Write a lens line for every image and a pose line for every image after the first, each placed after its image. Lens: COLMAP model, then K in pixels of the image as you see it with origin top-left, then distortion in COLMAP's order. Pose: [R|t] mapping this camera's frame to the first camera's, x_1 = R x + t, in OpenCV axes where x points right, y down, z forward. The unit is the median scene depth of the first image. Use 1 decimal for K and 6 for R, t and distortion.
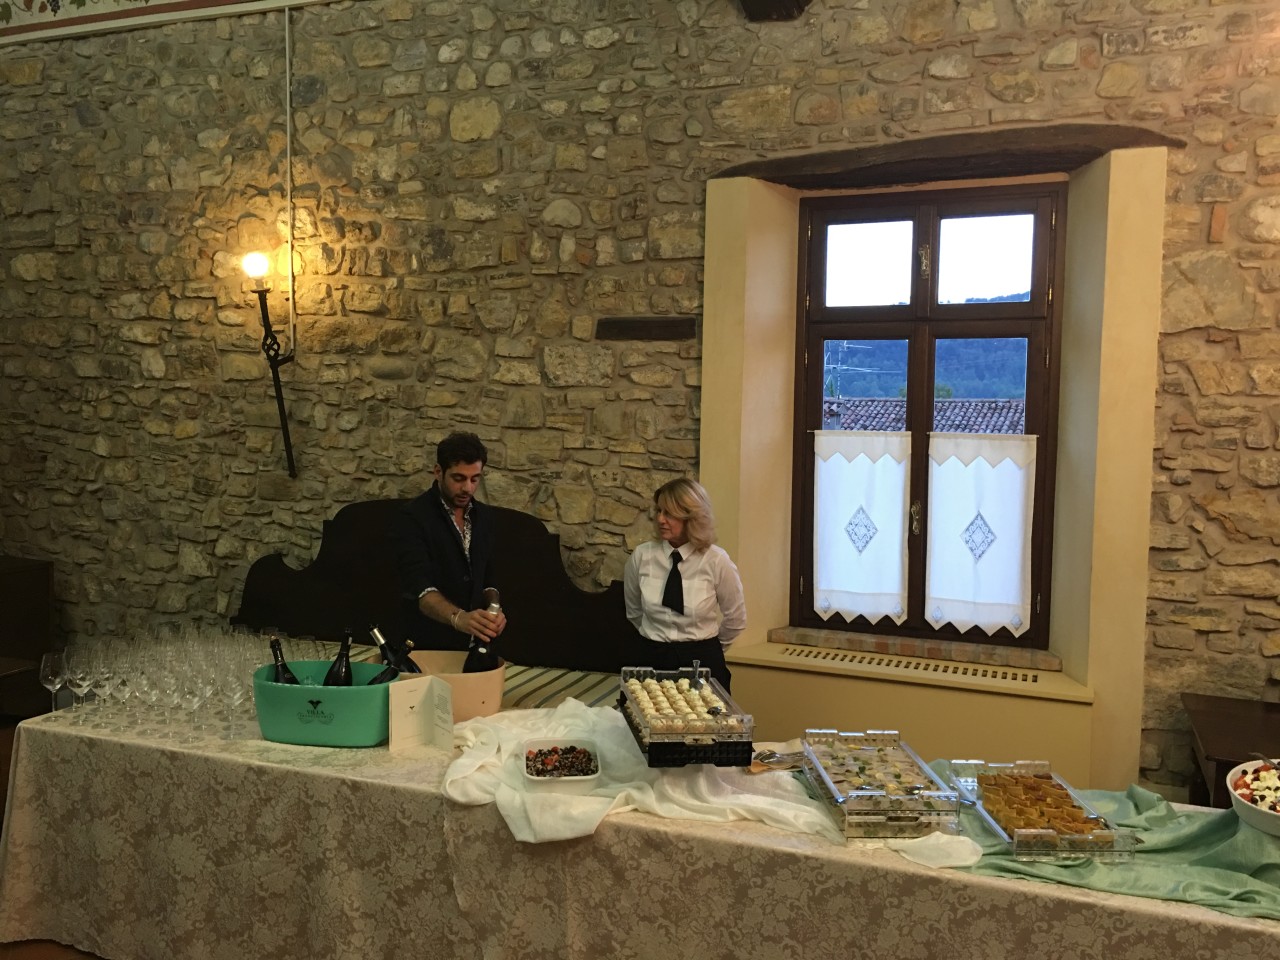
lens RADIAL K [[1102.9, 0, 648.0], [0, 1102.9, 485.5], [0, 0, 1]] dist [0.077513, -0.096403]
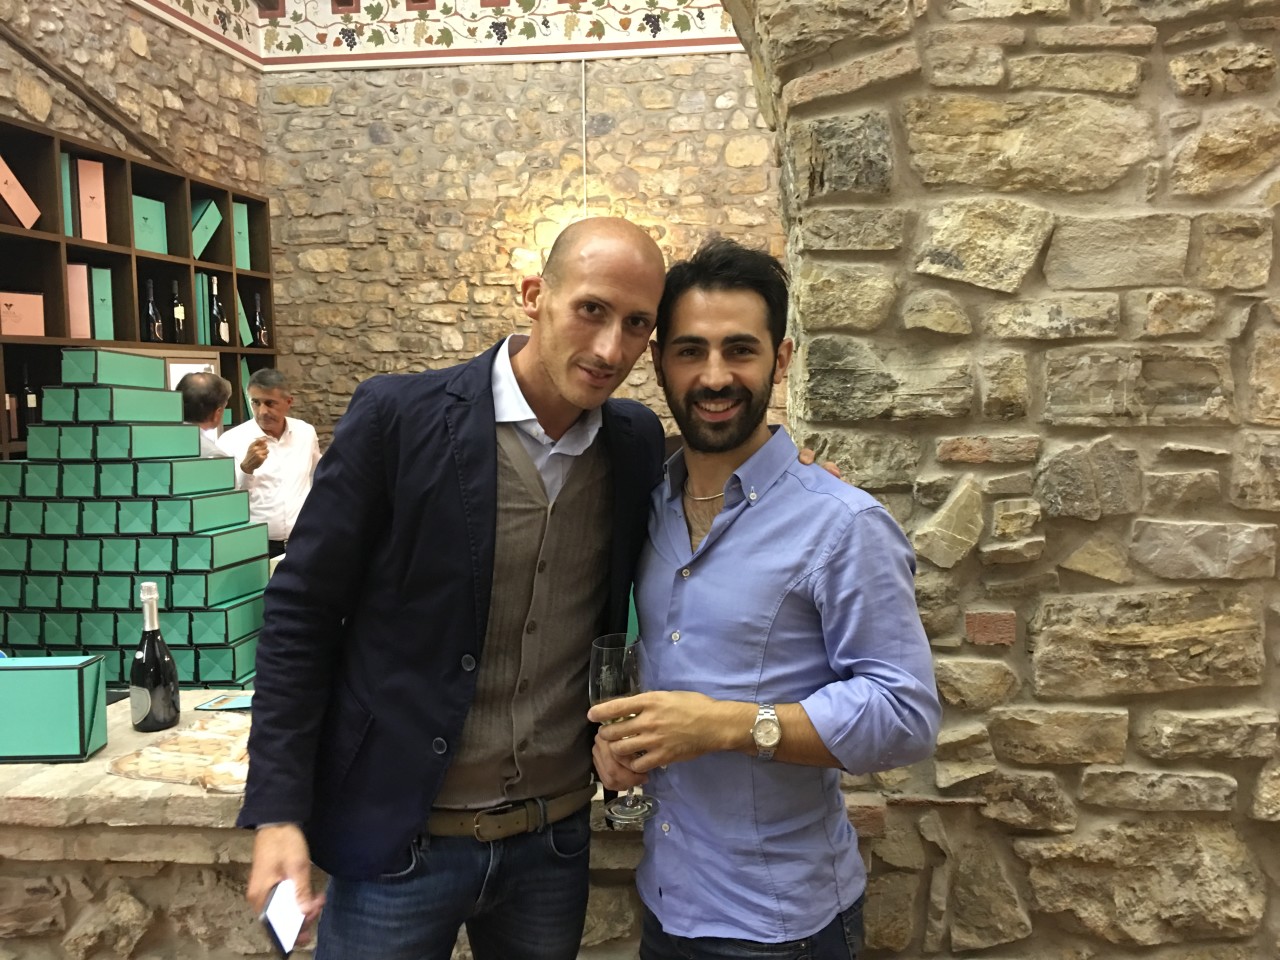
lens RADIAL K [[1102.9, 0, 634.9], [0, 1102.9, 477.2], [0, 0, 1]] dist [0.077513, -0.096403]
pose [[0.960580, -0.059657, 0.271527, -0.604990], [0.055125, 0.998184, 0.024292, 0.026333], [-0.272483, -0.008366, 0.962124, -0.246166]]
